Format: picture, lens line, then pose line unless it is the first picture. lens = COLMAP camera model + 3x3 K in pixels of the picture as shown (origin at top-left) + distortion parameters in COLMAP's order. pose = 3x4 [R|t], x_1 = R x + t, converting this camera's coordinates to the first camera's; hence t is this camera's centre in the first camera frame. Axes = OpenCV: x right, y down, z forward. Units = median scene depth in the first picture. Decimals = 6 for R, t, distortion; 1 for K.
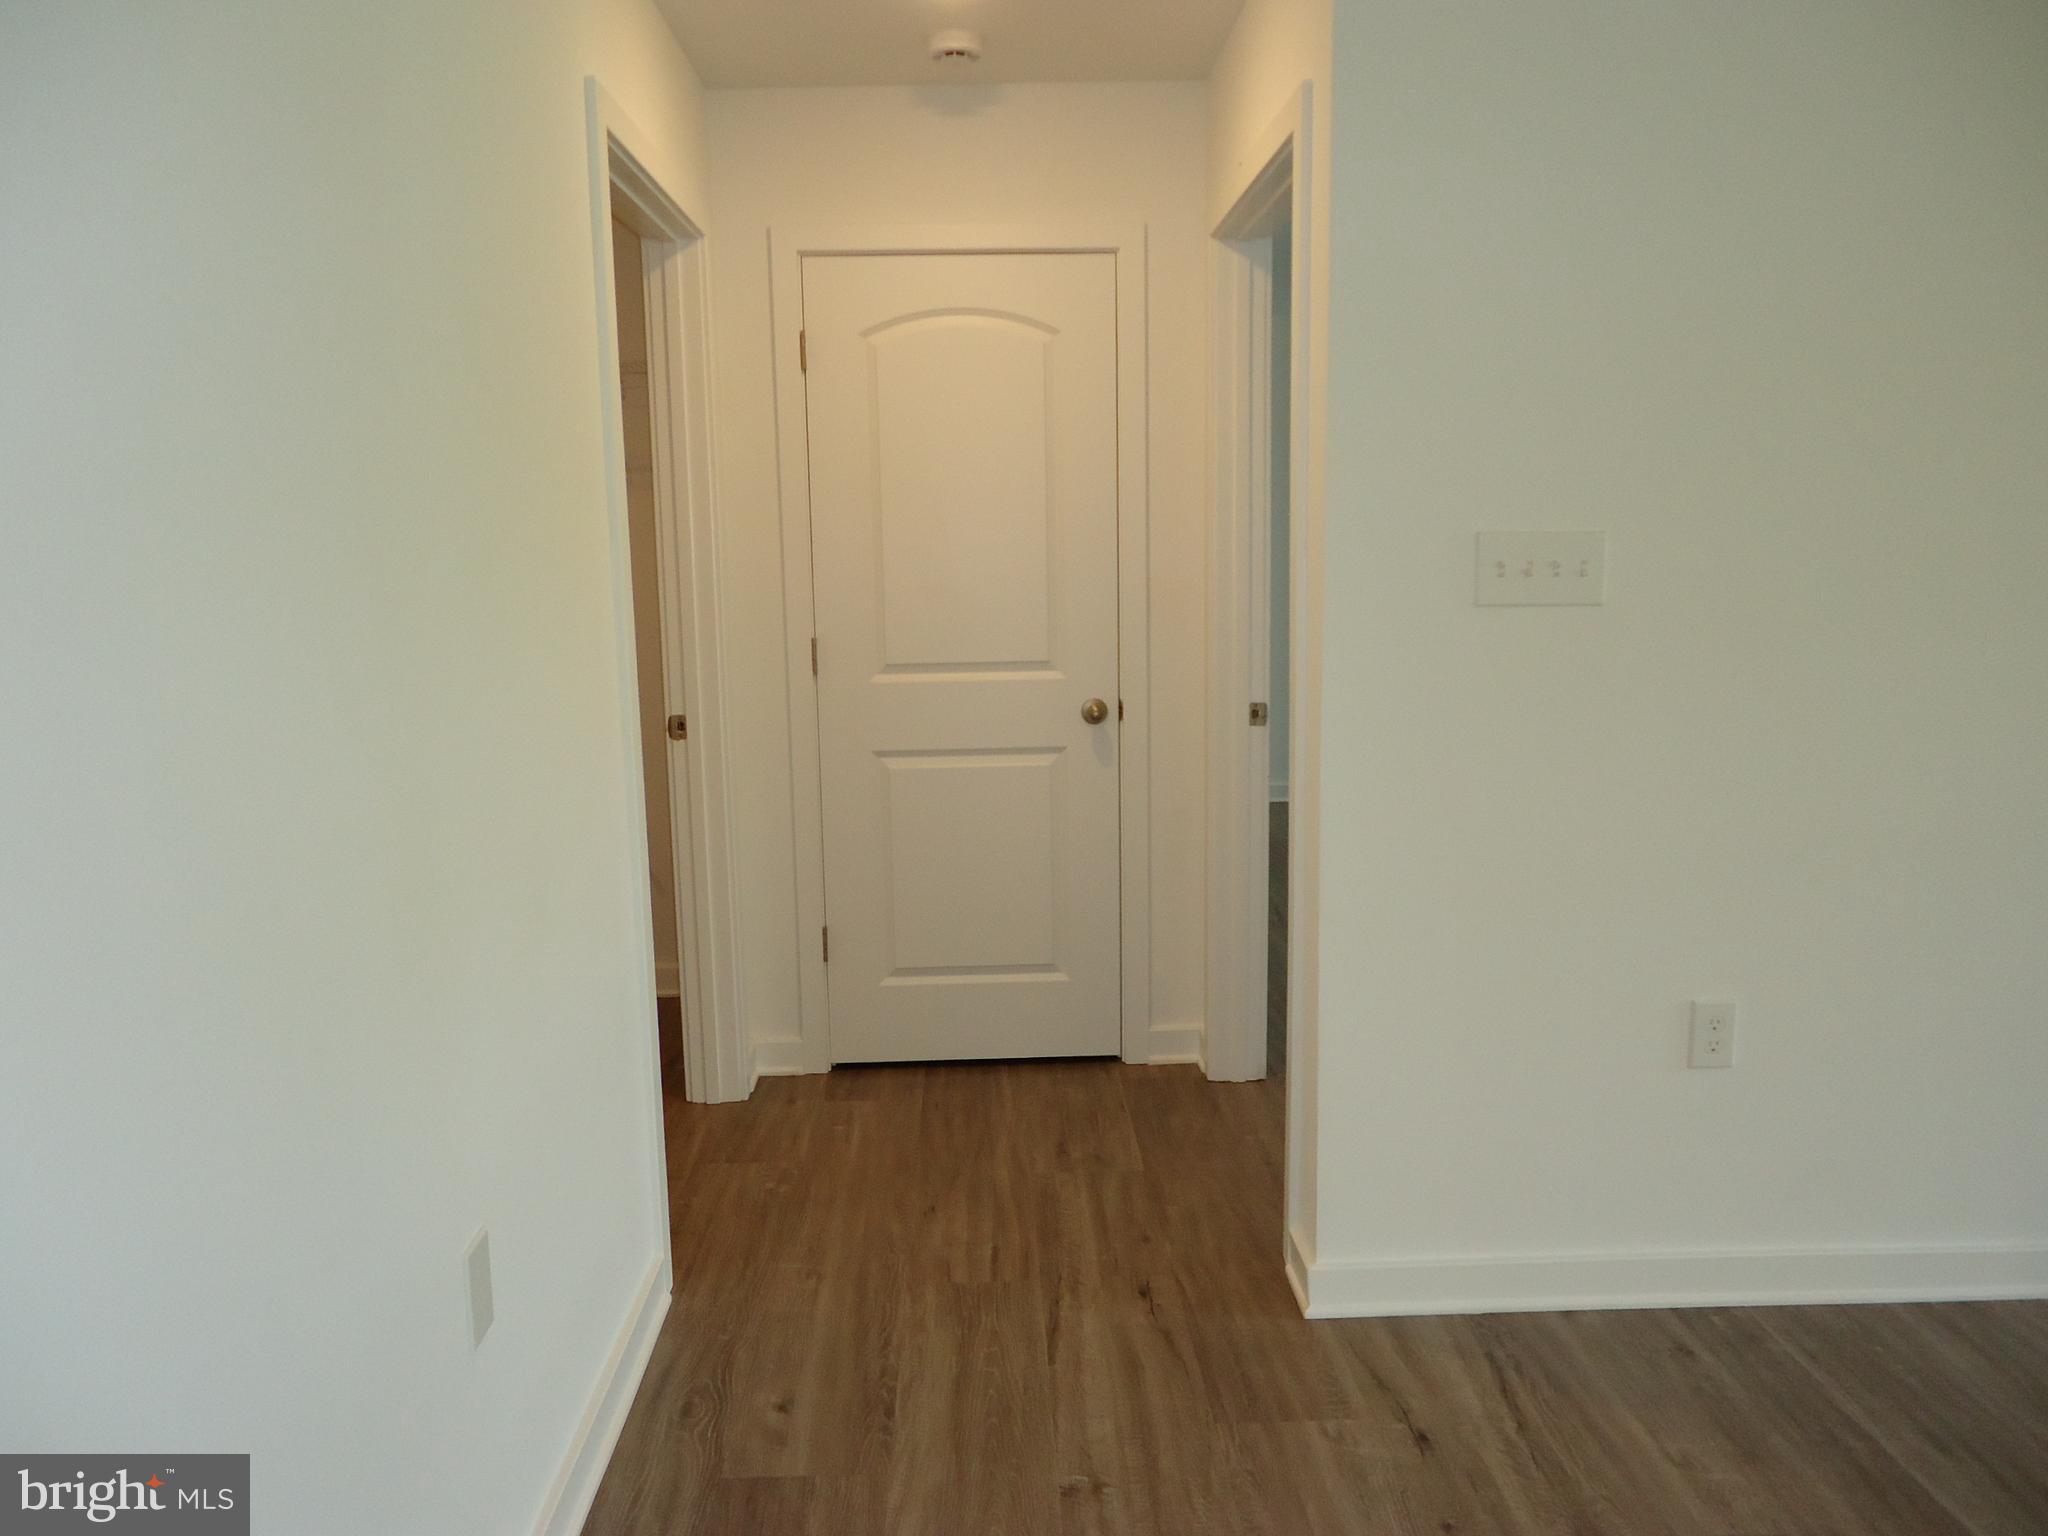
lens RADIAL K [[1502.1, 0, 1037.4], [0, 1502.1, 746.3], [0, 0, 1]] dist [-0.012635, 0.013558]
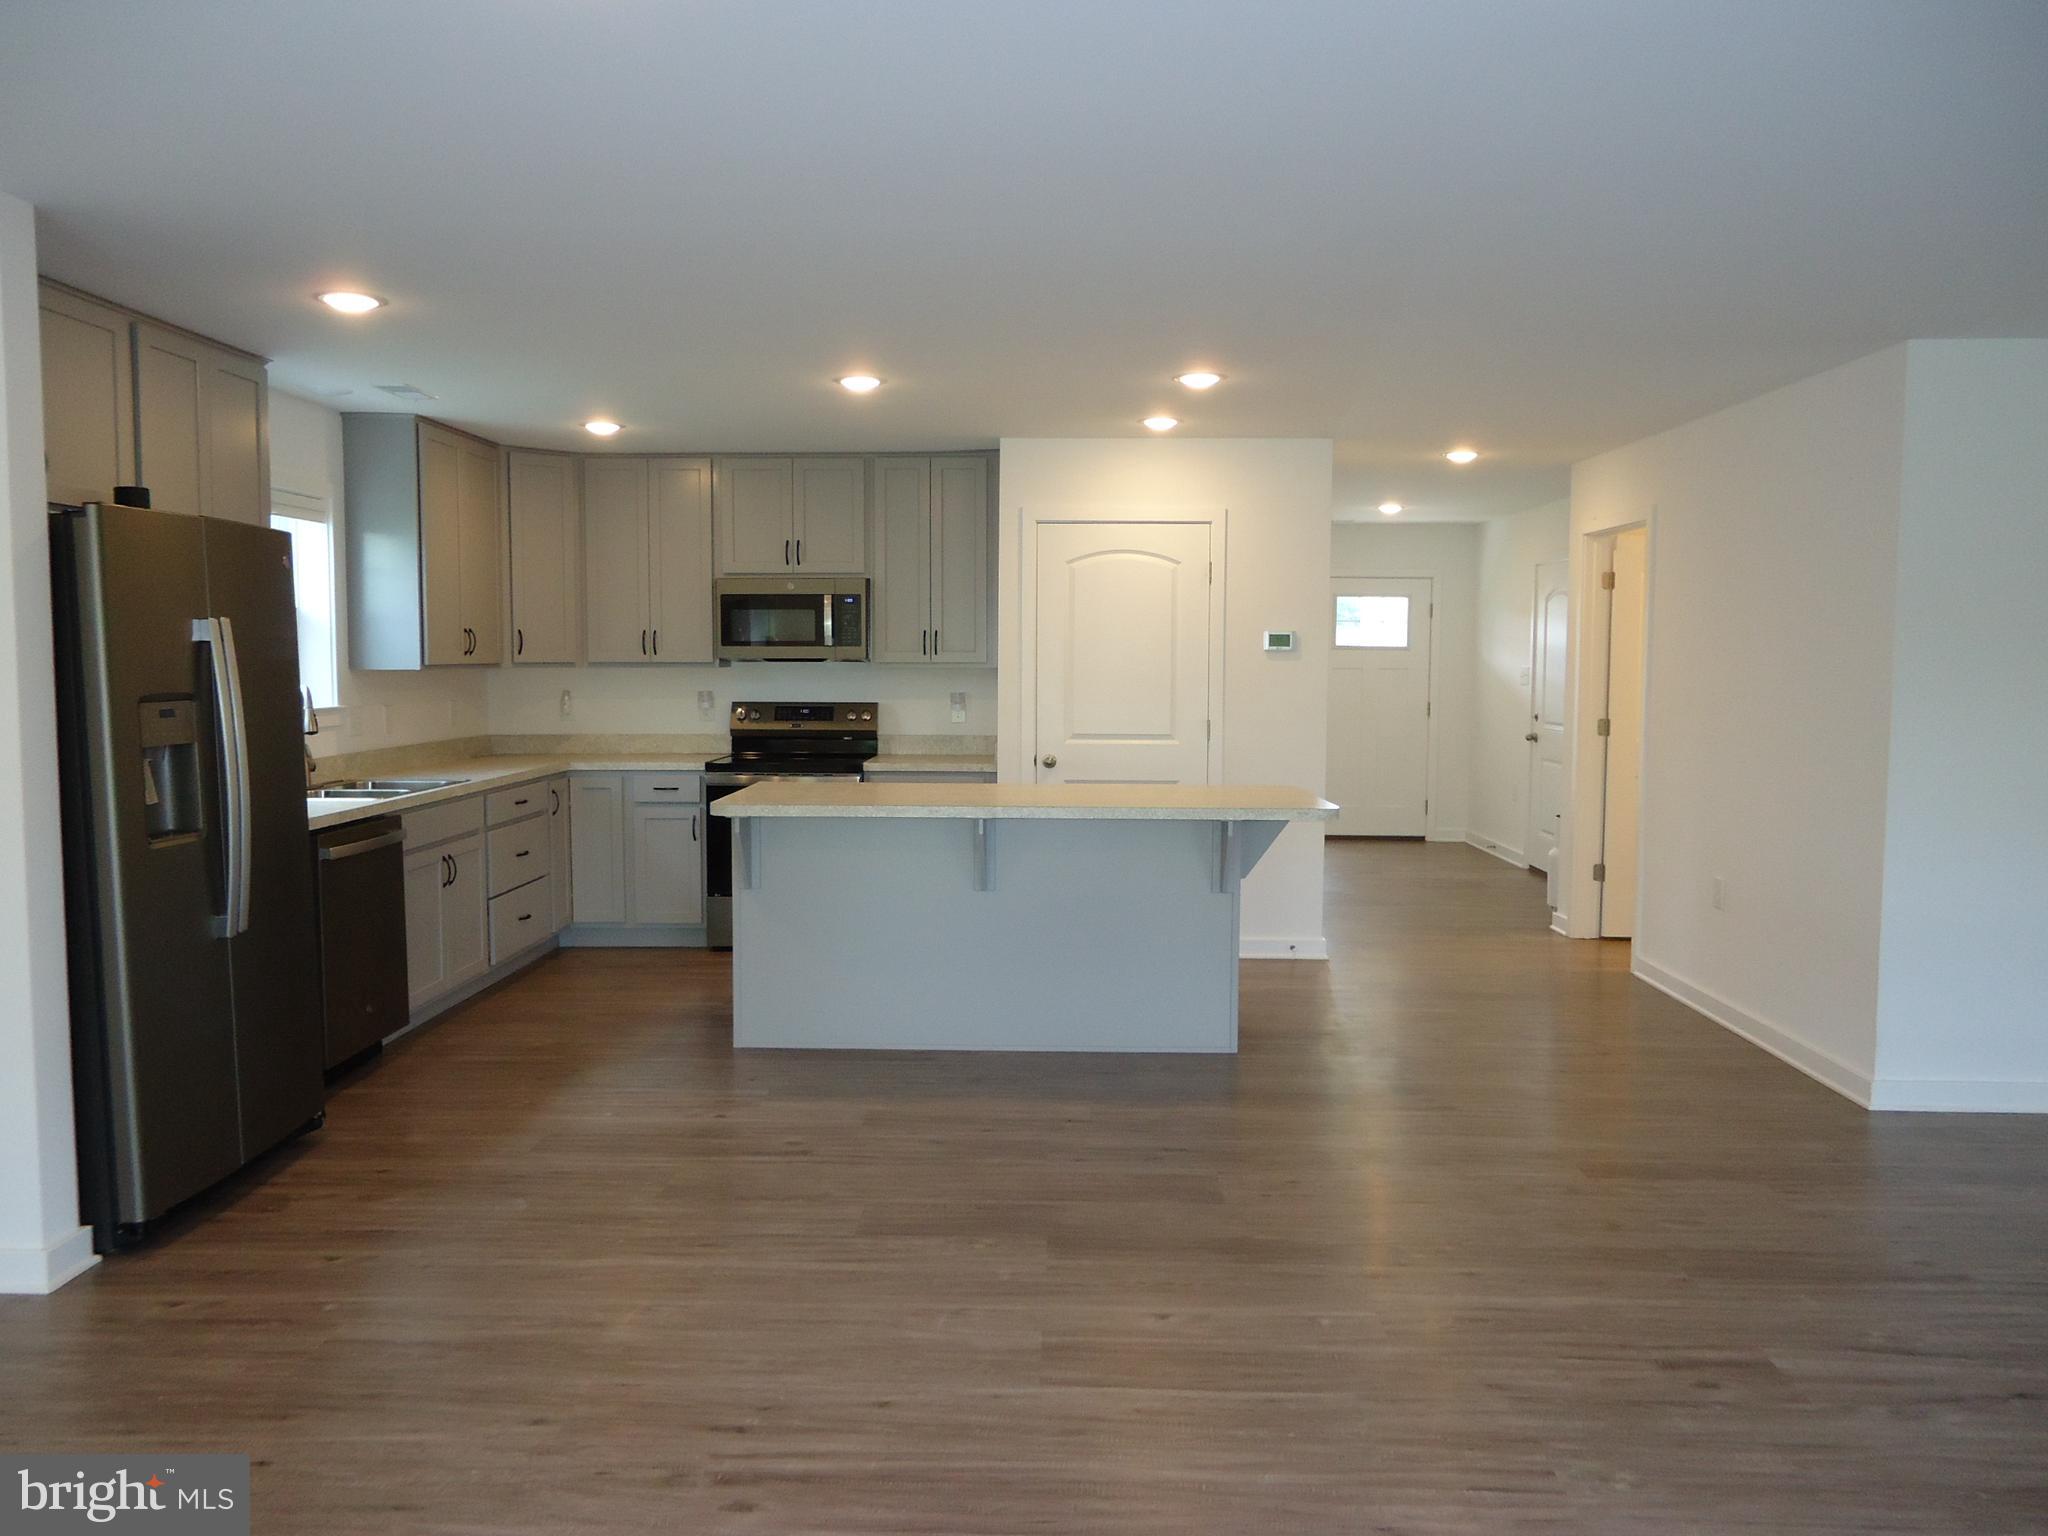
lens RADIAL K [[1502.1, 0, 1012.9], [0, 1502.1, 763.9], [0, 0, 1]] dist [-0.012635, 0.013558]
pose [[0.997374, 0.022934, -0.068693, -0.060367], [-0.029309, 0.995209, -0.093278, 0.161749], [0.066225, 0.095046, 0.993268, -0.877608]]
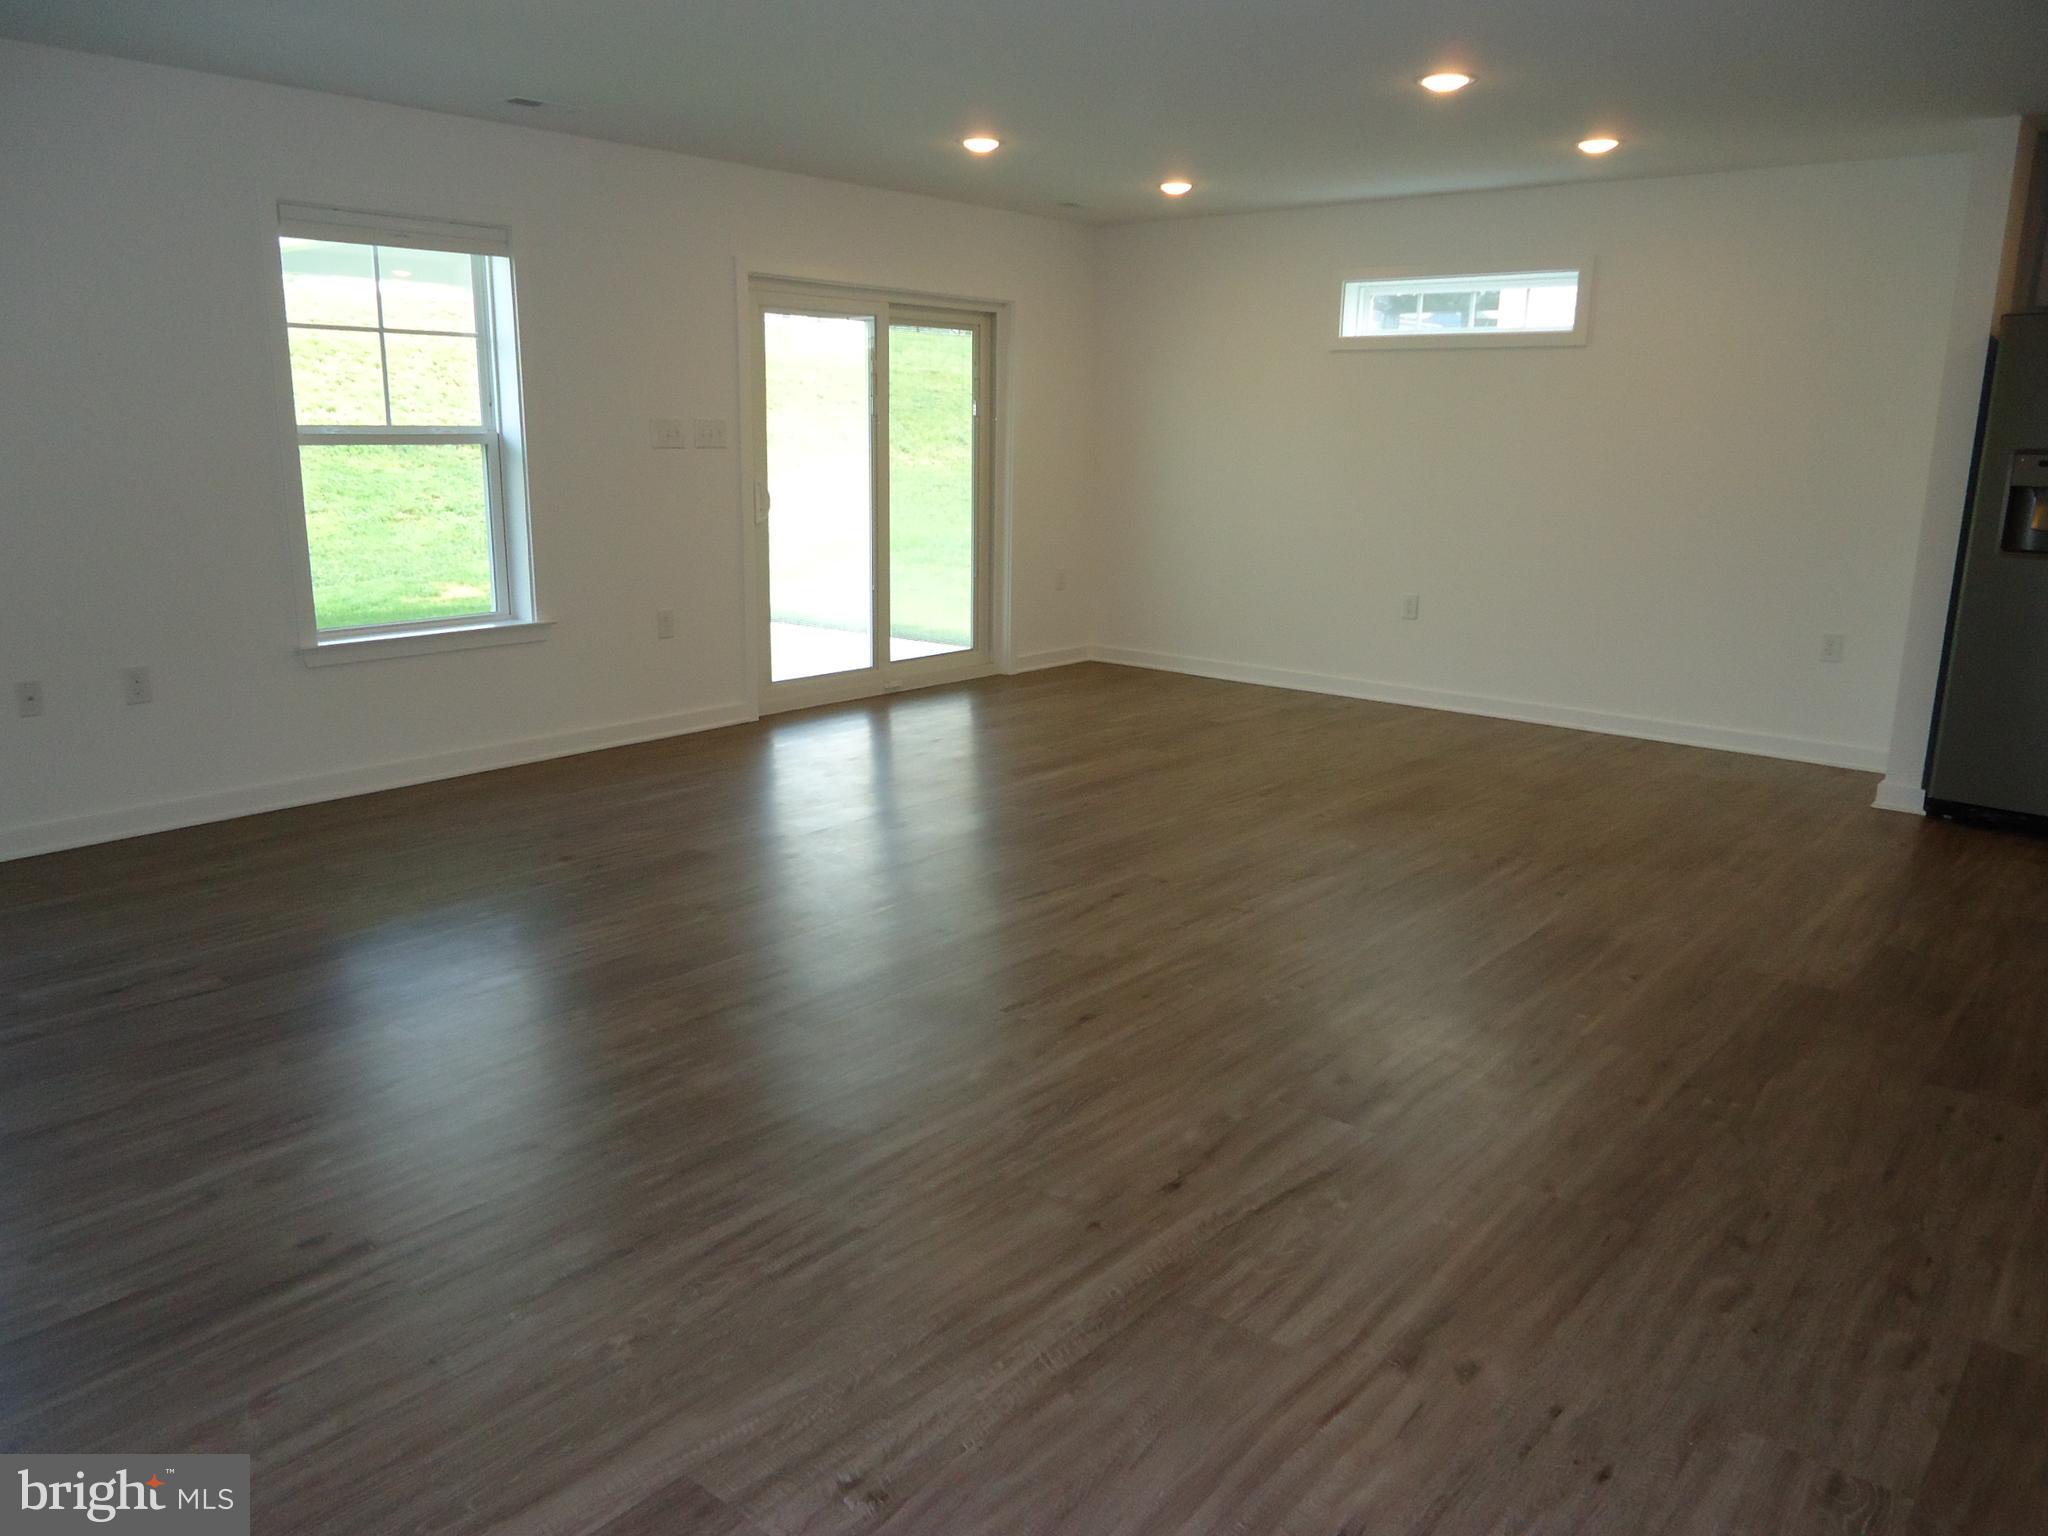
lens RADIAL K [[1502.1, 0, 1017.2], [0, 1502.1, 762.1], [0, 0, 1]] dist [-0.012635, 0.013558]
pose [[-0.675656, 0.165529, -0.718394, 0.971827], [-0.133569, 0.930853, 0.340105, -0.031618], [0.725016, 0.325749, -0.606827, 0.294268]]
